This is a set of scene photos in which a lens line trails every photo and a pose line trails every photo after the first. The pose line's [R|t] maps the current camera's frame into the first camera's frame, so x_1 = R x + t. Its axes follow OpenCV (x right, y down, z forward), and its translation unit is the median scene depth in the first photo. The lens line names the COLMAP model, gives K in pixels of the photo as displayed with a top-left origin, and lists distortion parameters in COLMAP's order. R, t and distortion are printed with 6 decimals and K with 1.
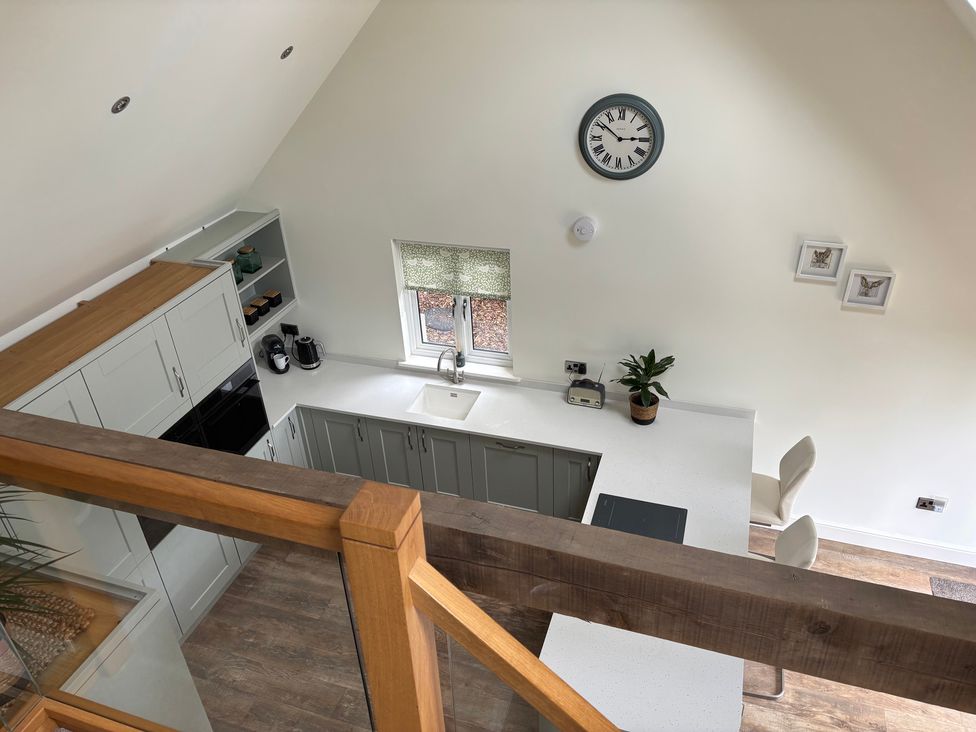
lens RADIAL K [[730.0, 0, 488.0], [0, 730.0, 366.0], [0, 0, 1]] dist [0.034100, 0.001344]
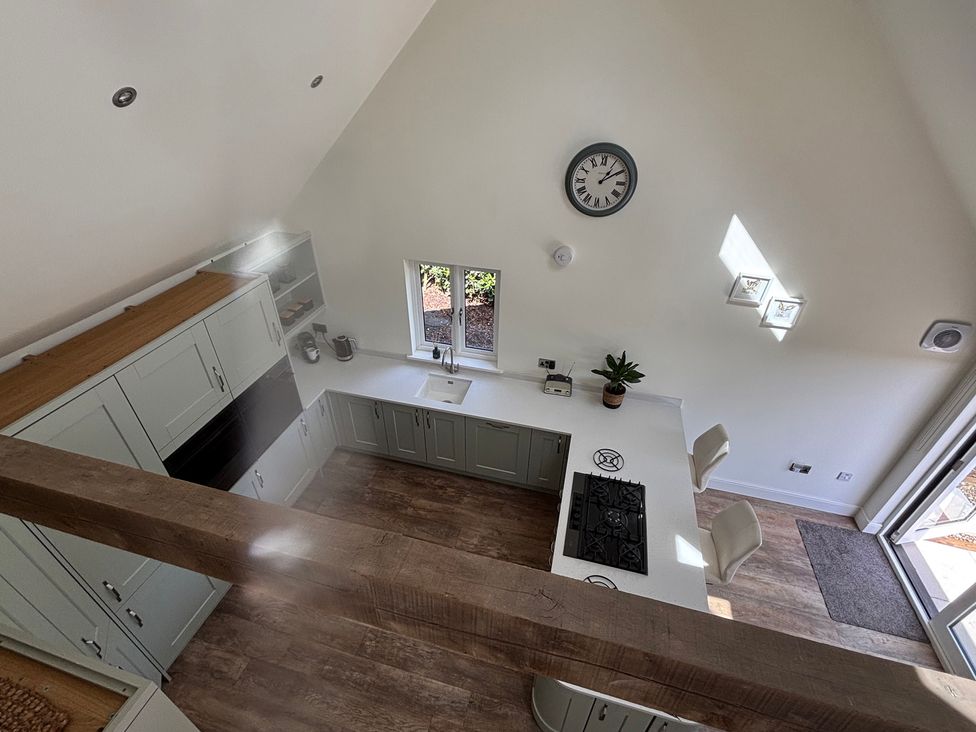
lens RADIAL K [[446.3, 0, 489.0], [0, 446.3, 364.2], [0, 0, 1]] dist [-0.000081, 0.000205]
pose [[0.995391, 0.012807, 0.095040, -0.064022], [-0.017784, 0.998504, 0.051712, -0.040452], [-0.094235, -0.053164, 0.994129, 0.247432]]
